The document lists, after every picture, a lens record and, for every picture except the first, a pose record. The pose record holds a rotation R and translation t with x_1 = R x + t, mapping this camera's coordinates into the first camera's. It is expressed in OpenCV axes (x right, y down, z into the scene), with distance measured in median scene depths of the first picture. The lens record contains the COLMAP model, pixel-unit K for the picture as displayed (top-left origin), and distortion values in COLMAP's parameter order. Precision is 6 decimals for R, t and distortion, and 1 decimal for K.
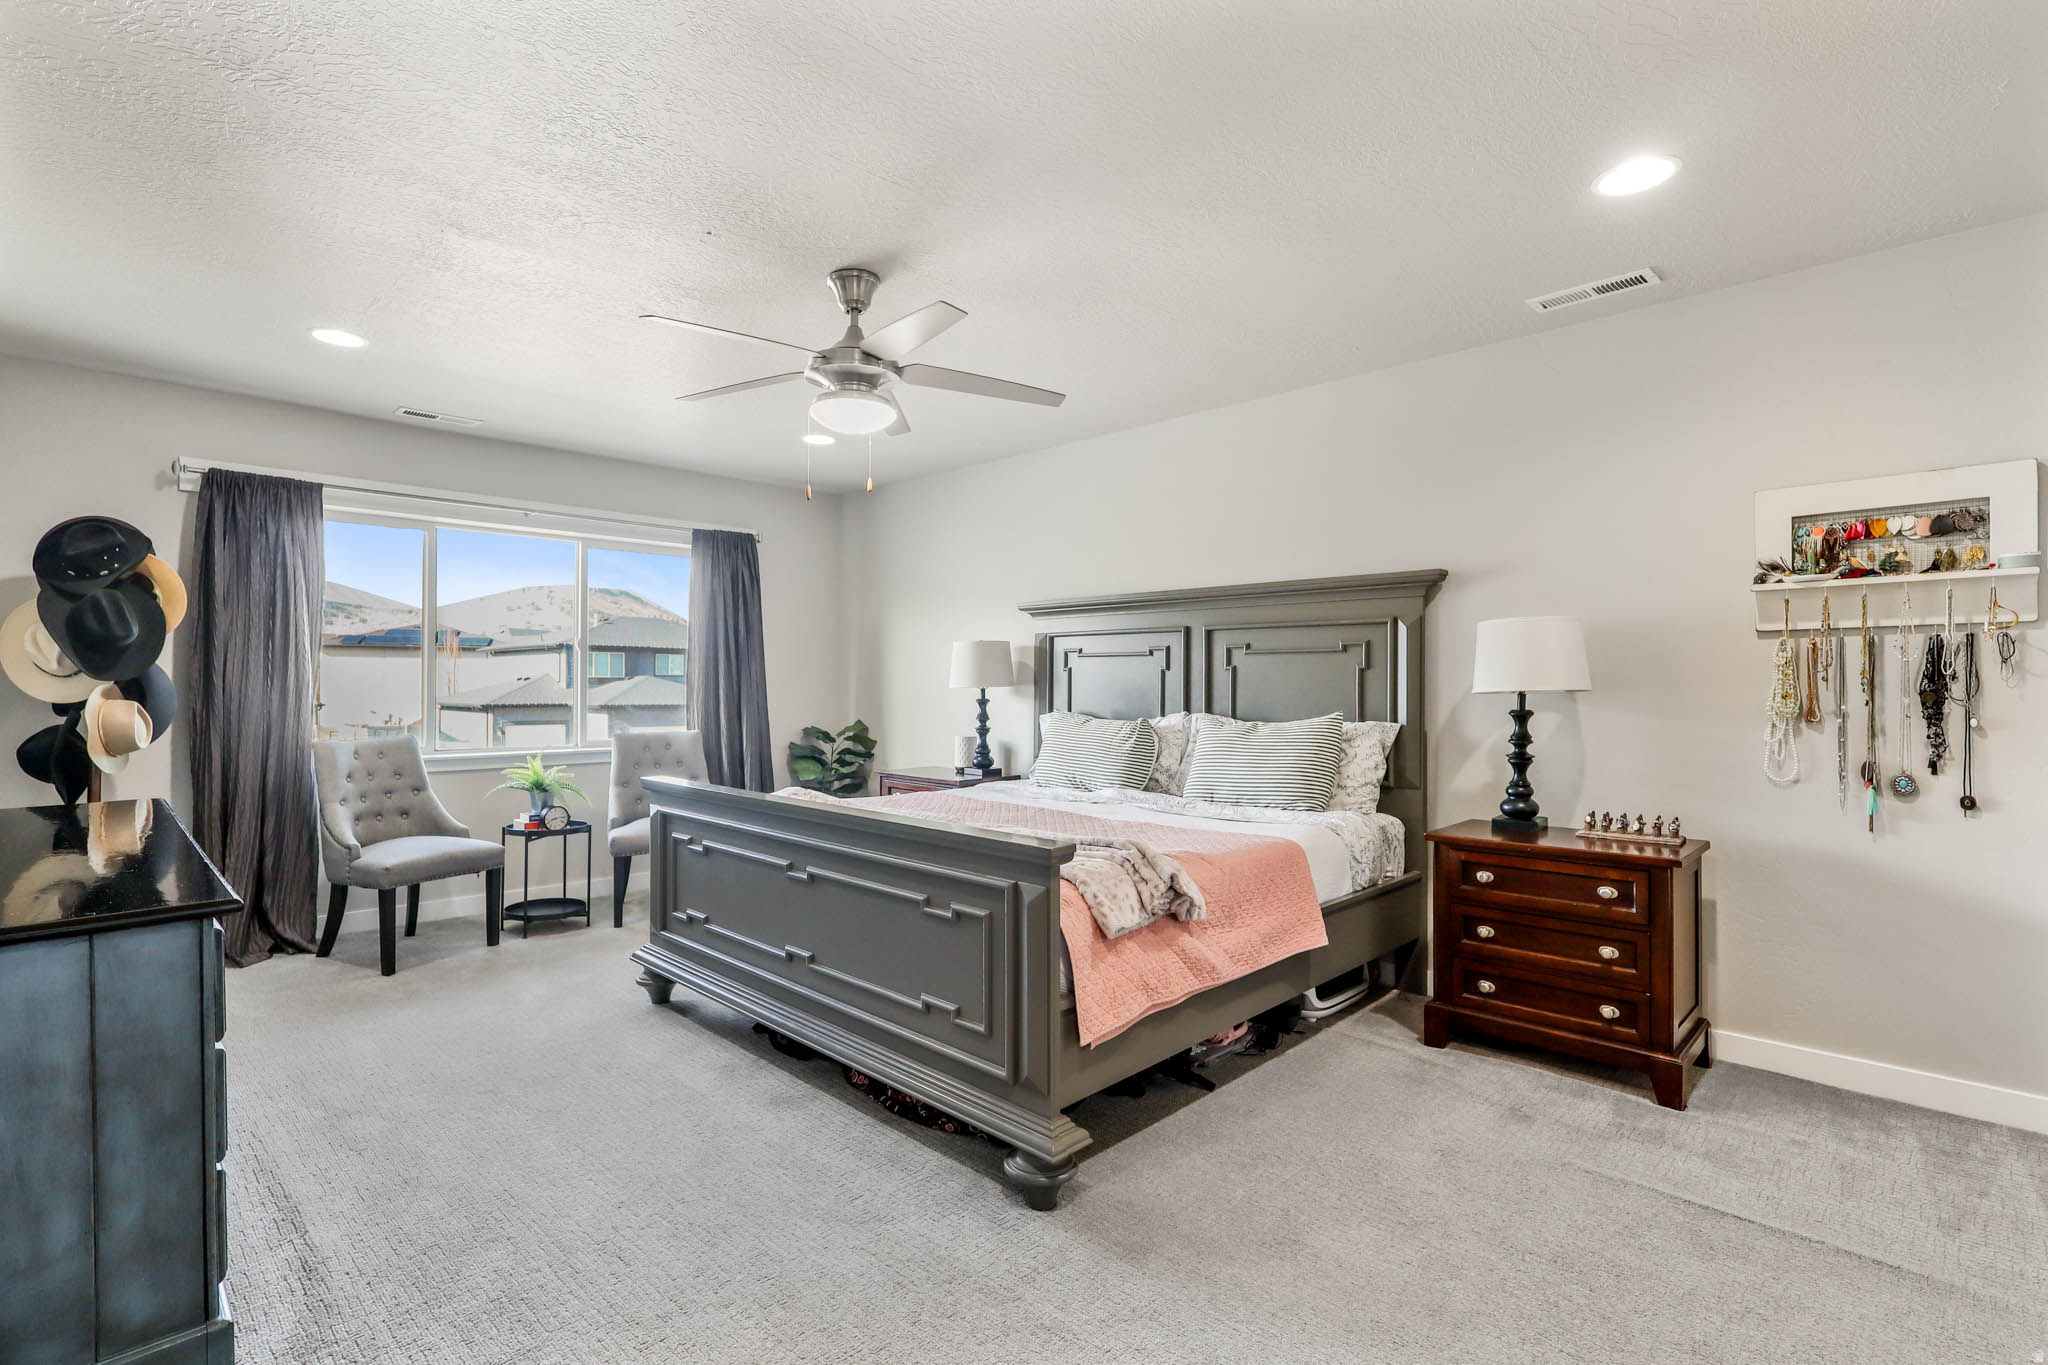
lens RADIAL K [[967.9, 0, 1020.5], [0, 967.9, 688.0], [0, 0, 1]] dist [0.003397, -0.000662]
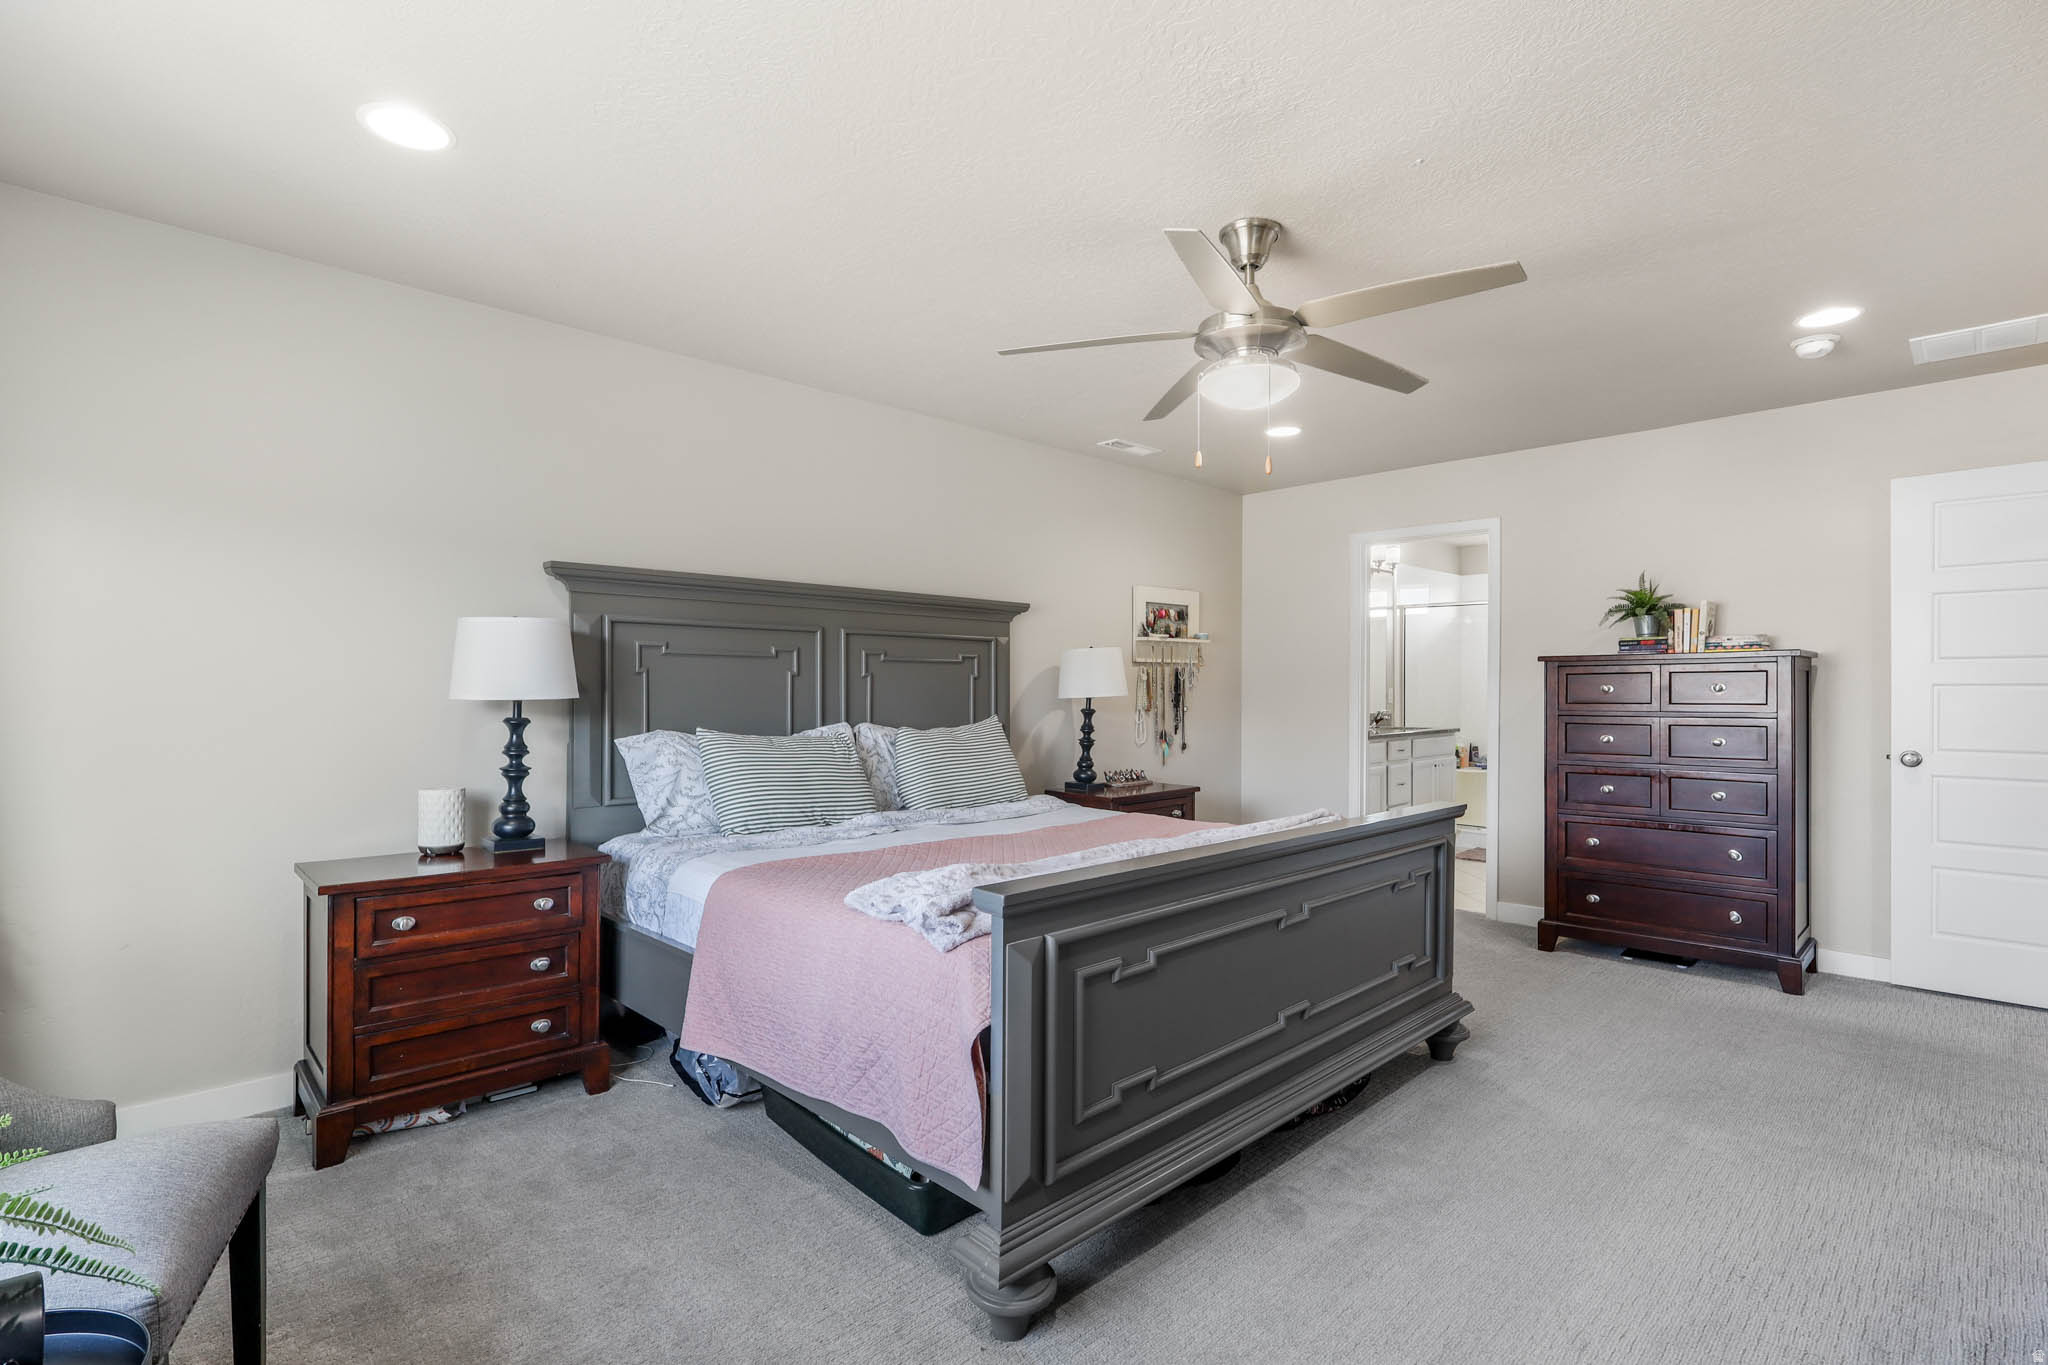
lens RADIAL K [[967.9, 0, 1015.5], [0, 967.9, 683.3], [0, 0, 1]] dist [0.003397, -0.000662]
pose [[0.021802, 0.009323, 0.999719, -0.817479], [0.005380, 0.999941, -0.009443, -0.002291], [-0.999748, 0.005584, 0.021751, 0.926865]]
